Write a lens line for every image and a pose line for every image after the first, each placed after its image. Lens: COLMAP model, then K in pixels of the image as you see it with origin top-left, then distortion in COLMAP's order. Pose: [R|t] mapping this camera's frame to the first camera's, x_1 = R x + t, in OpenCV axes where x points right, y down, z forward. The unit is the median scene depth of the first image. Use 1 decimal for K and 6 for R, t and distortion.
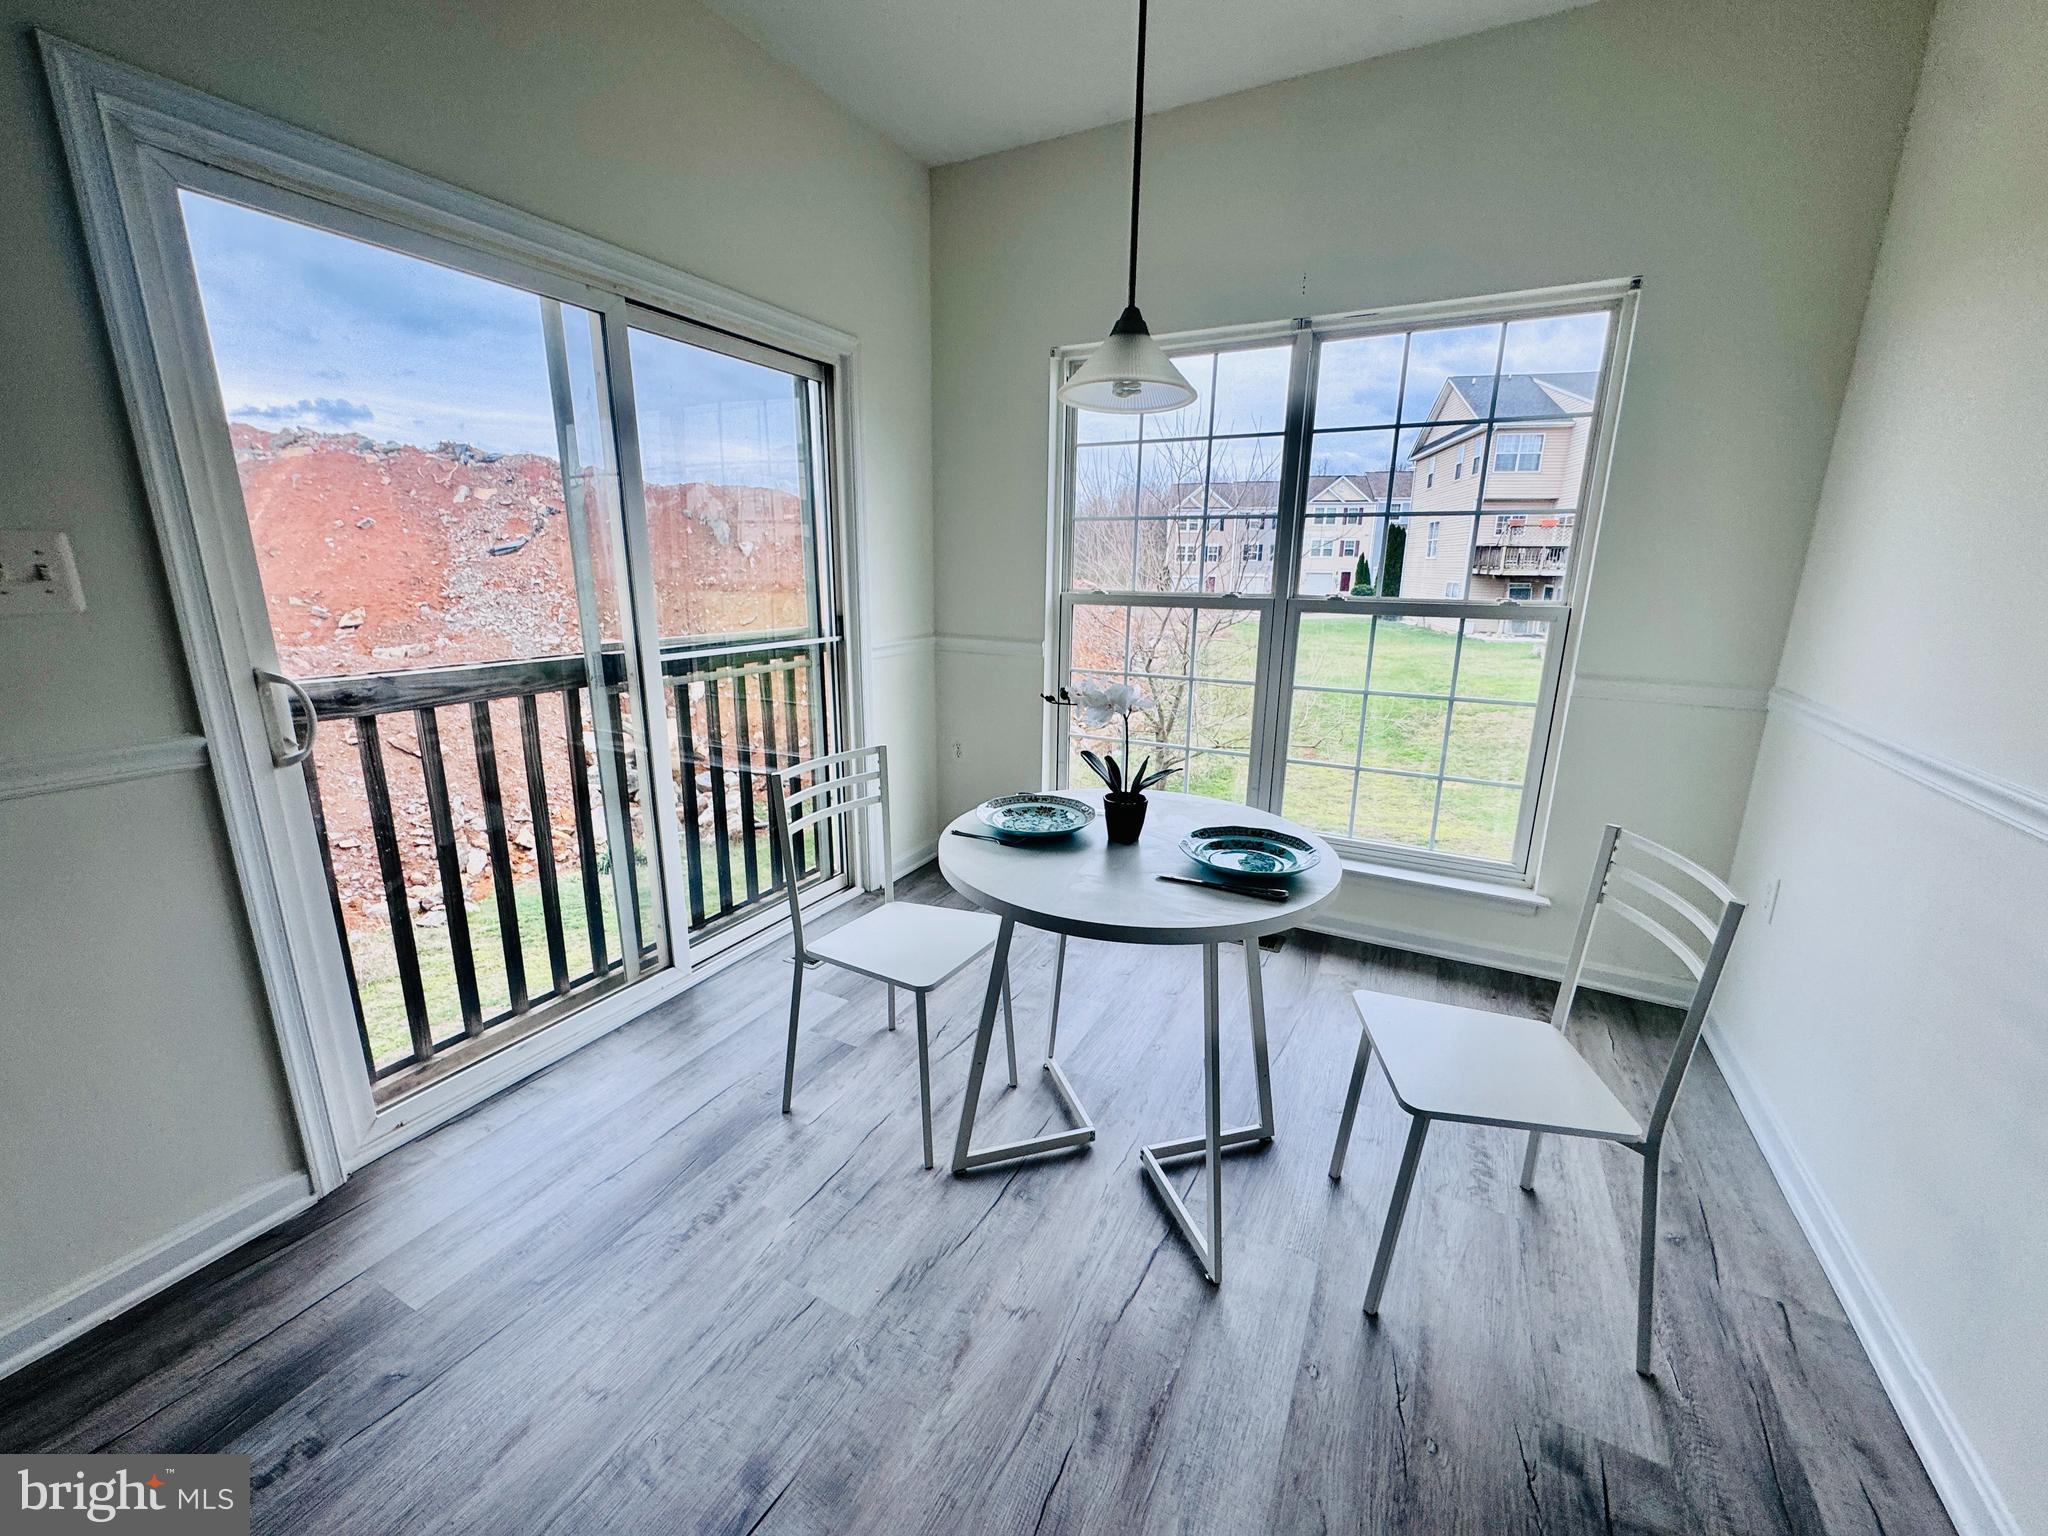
lens RADIAL K [[815.4, 0, 1020.2], [0, 815.4, 770.7], [0, 0, 1]] dist [-0.005548, 0.000742]
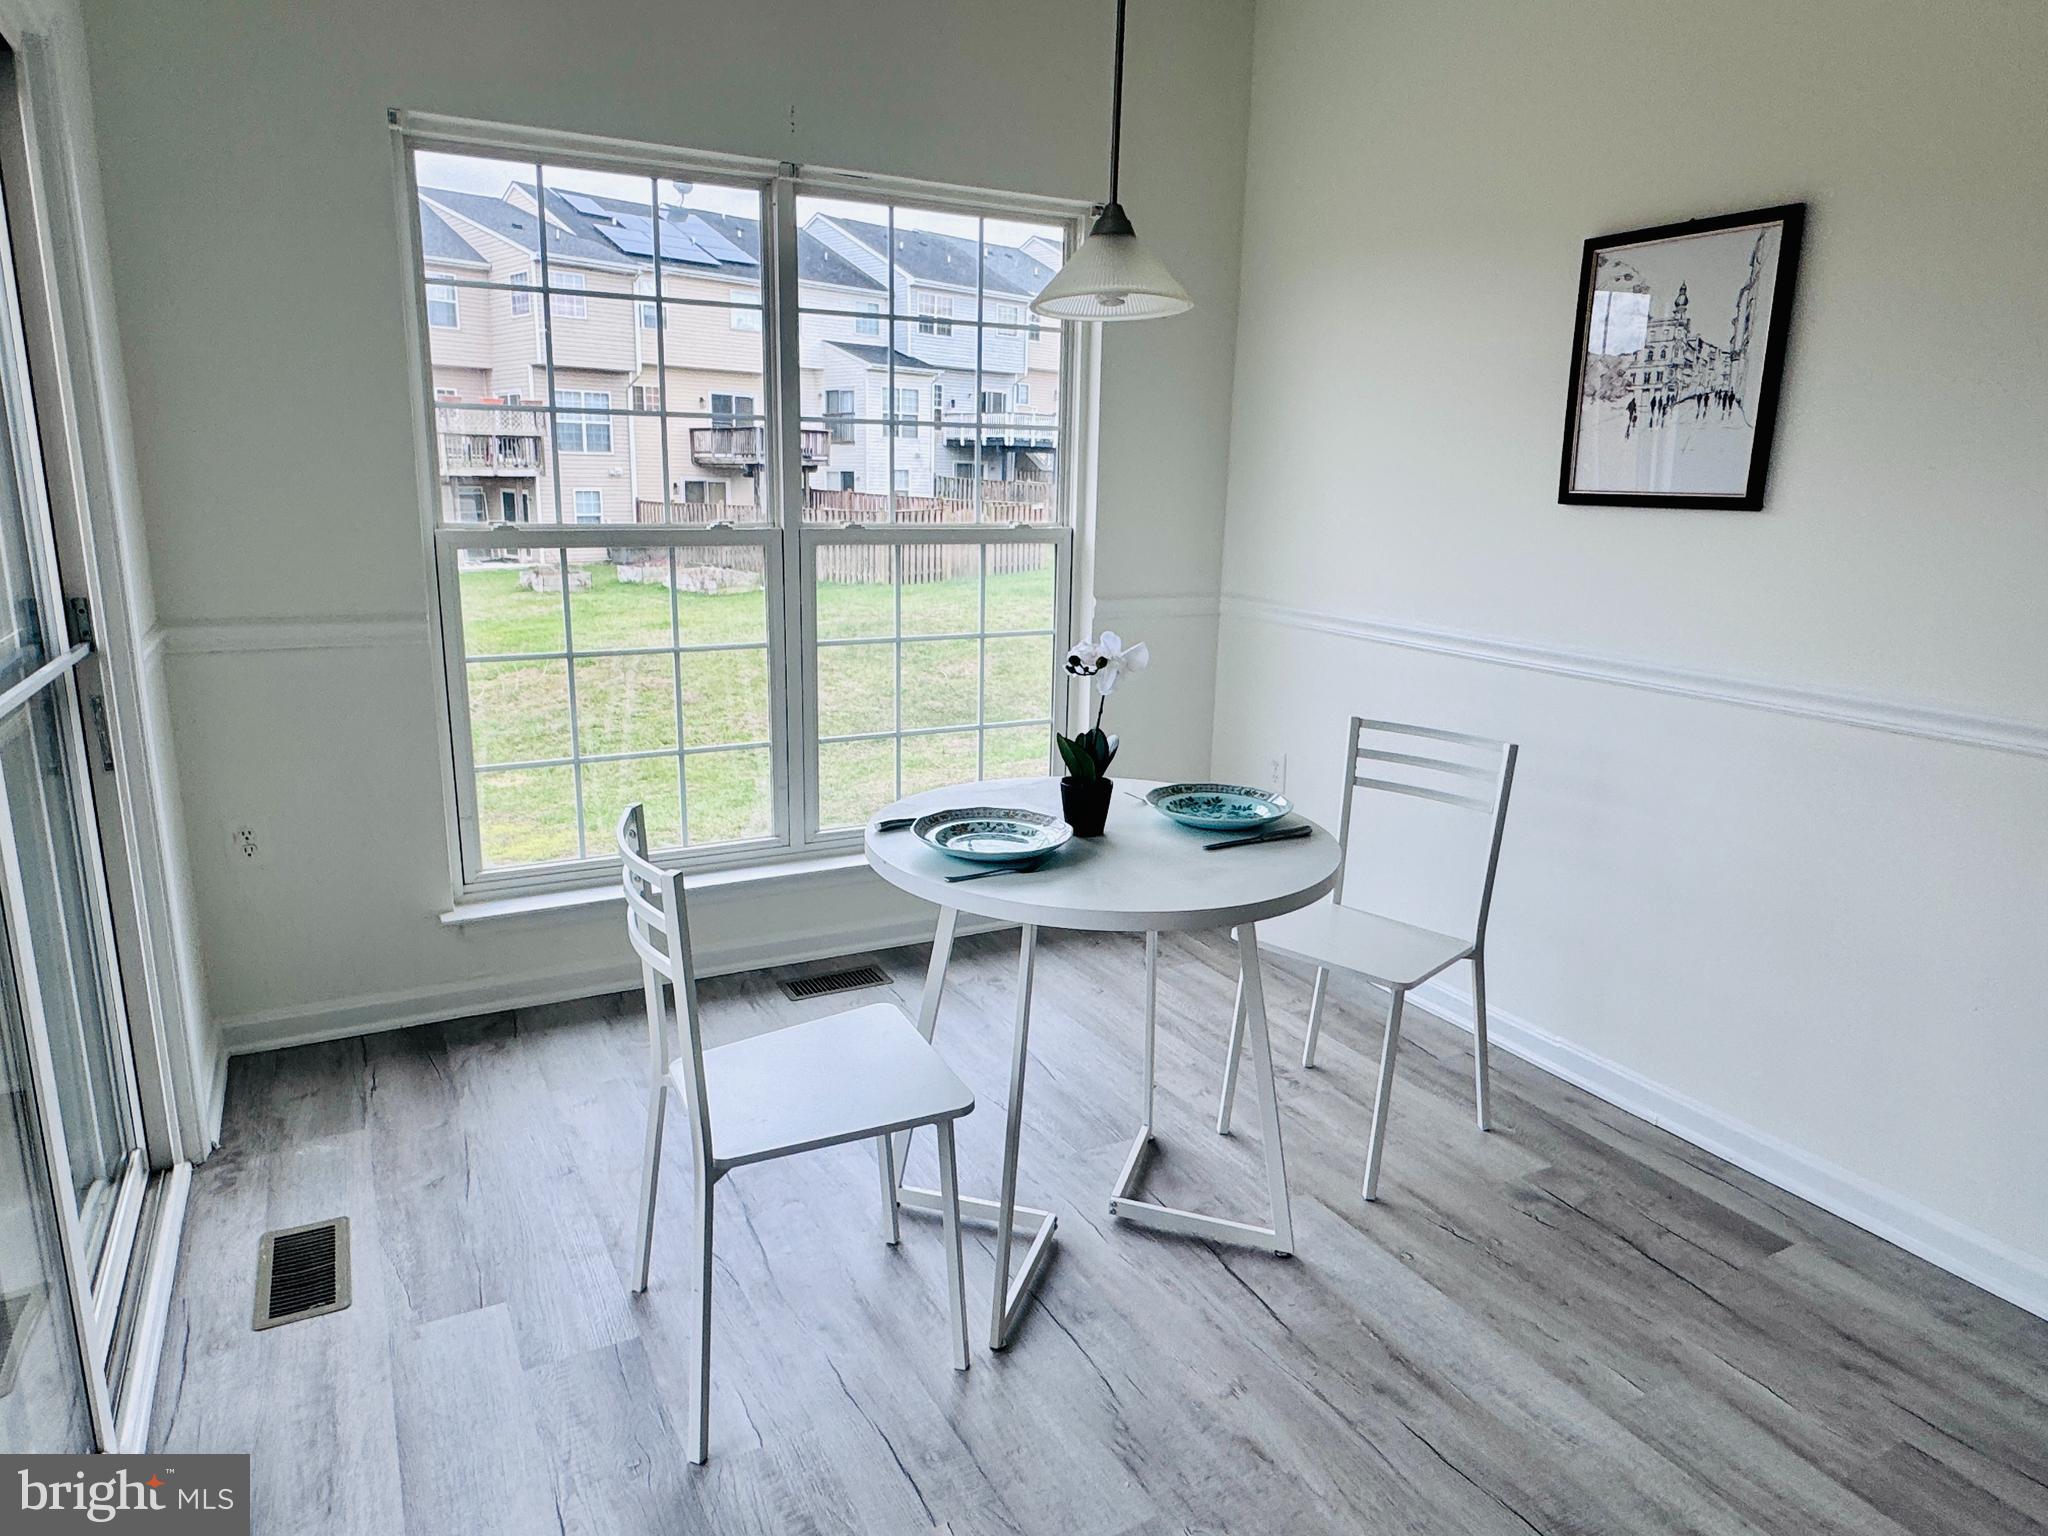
lens RADIAL K [[1269.6, 0, 1007.0], [0, 1269.6, 767.9], [0, 0, 1]] dist [0.004392, -0.000879]
pose [[0.560881, -0.186529, 0.806610, -0.879216], [0.192879, 0.976920, 0.091794, -0.105161], [-0.805115, 0.104092, 0.583913, 0.290550]]
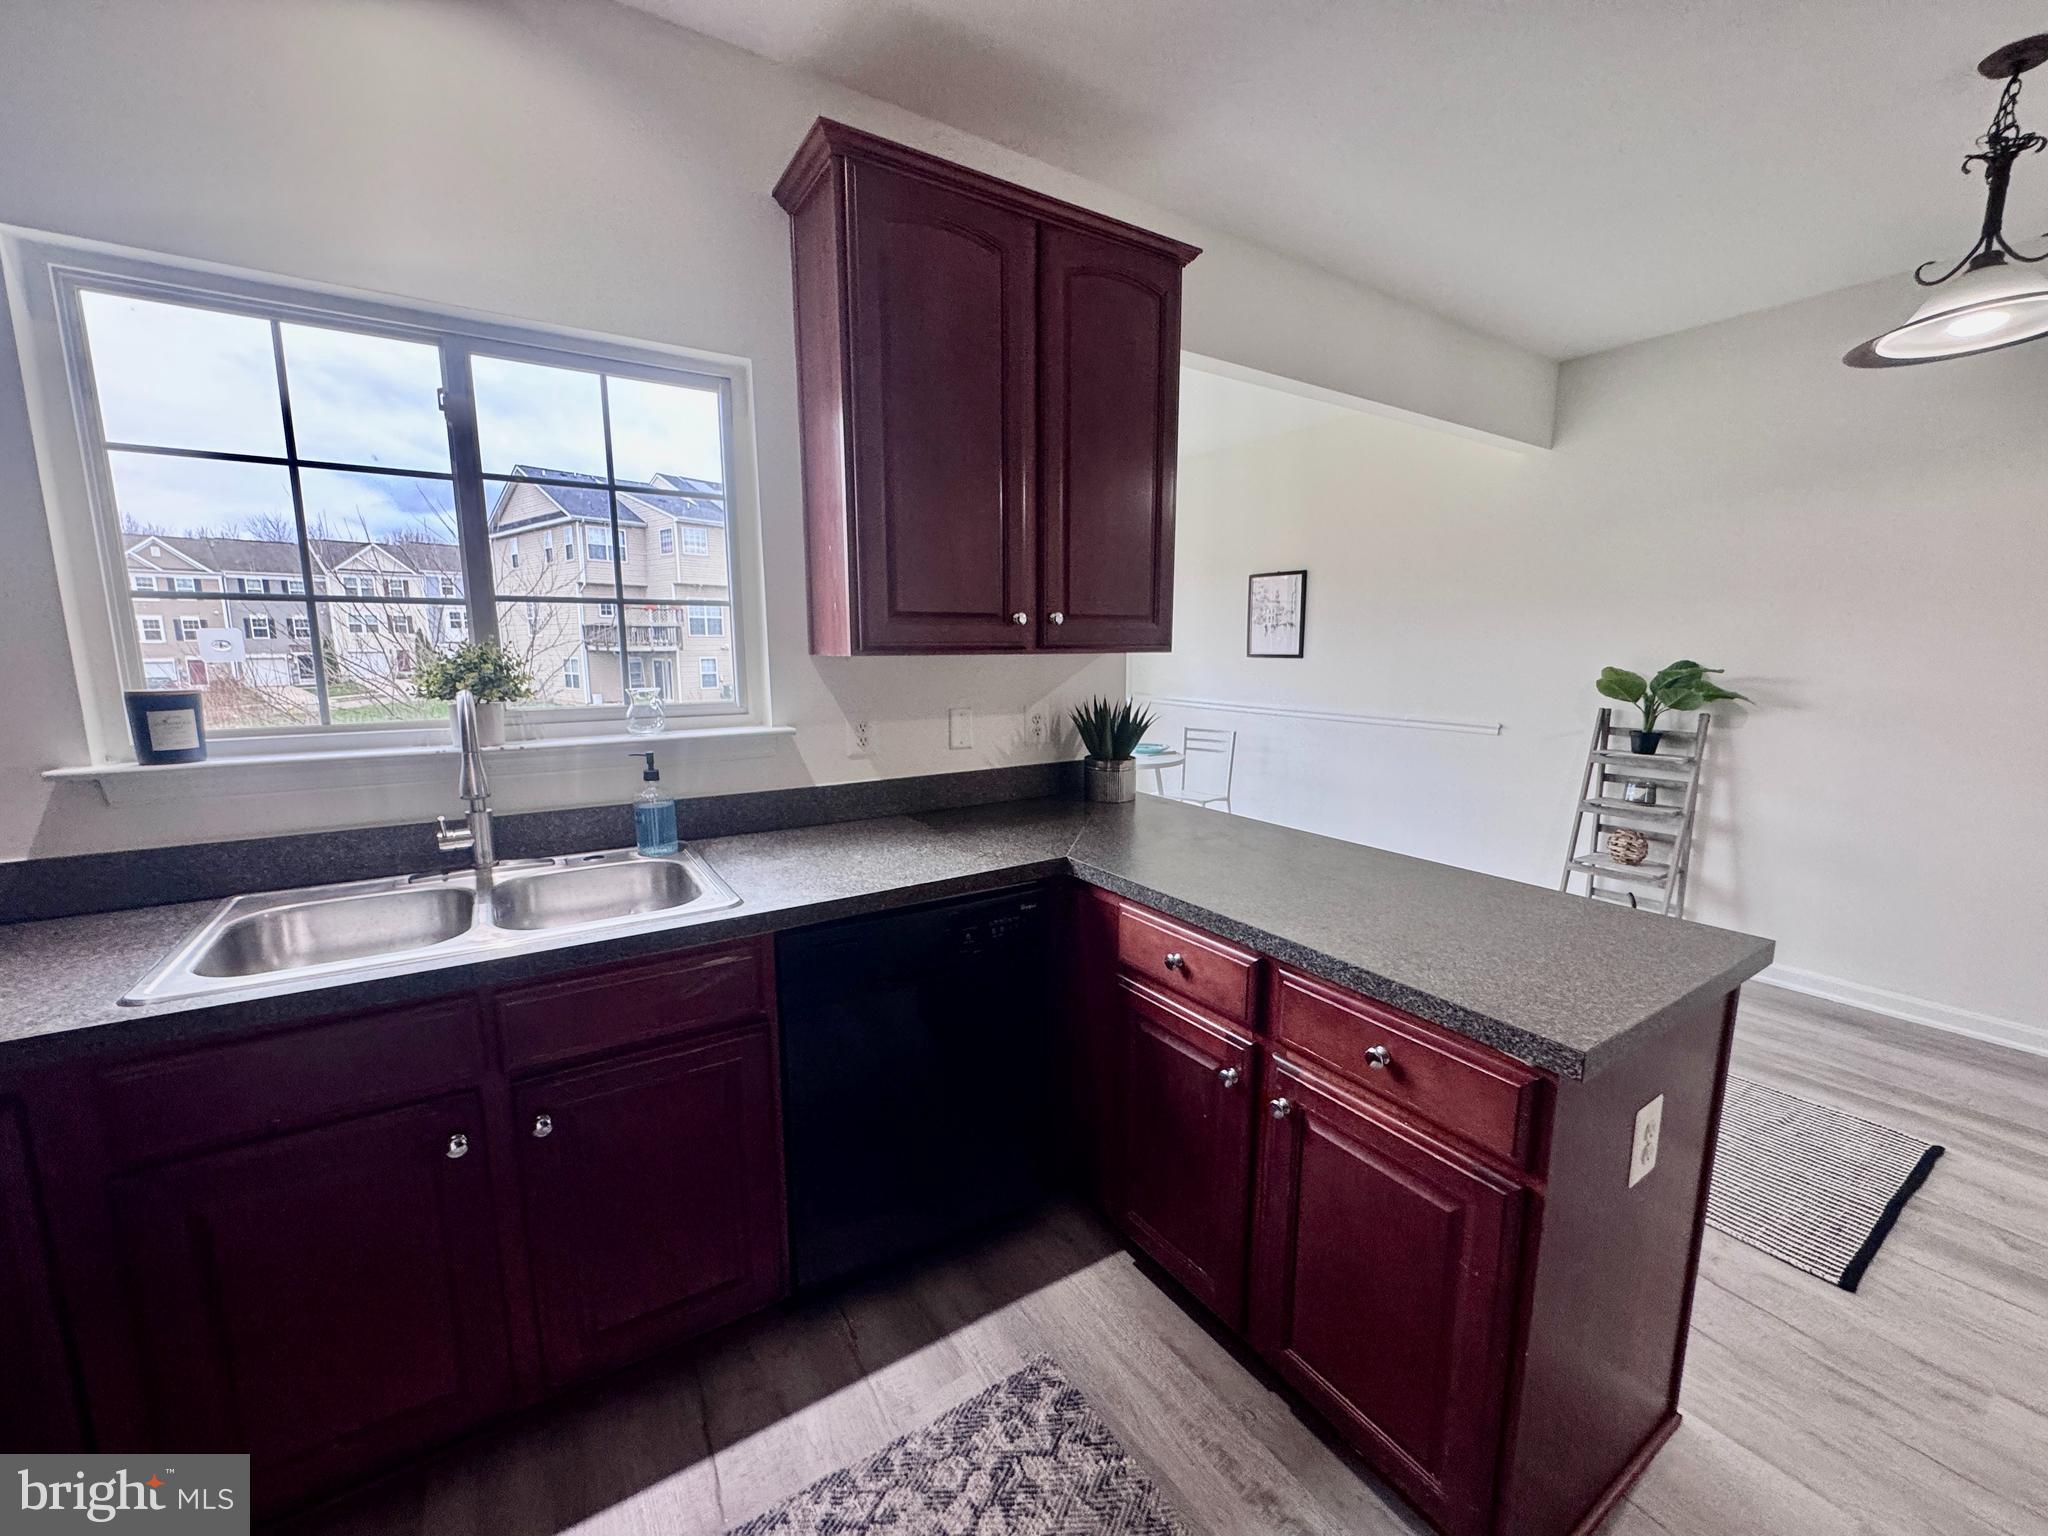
lens RADIAL K [[815.4, 0, 1028.2], [0, 815.4, 765.9], [0, 0, 1]] dist [-0.005548, 0.000742]
pose [[0.469601, -0.146096, 0.870707, -2.321335], [0.225981, 0.973251, 0.041423, -0.062116], [-0.853468, 0.177311, 0.490054, -0.116667]]
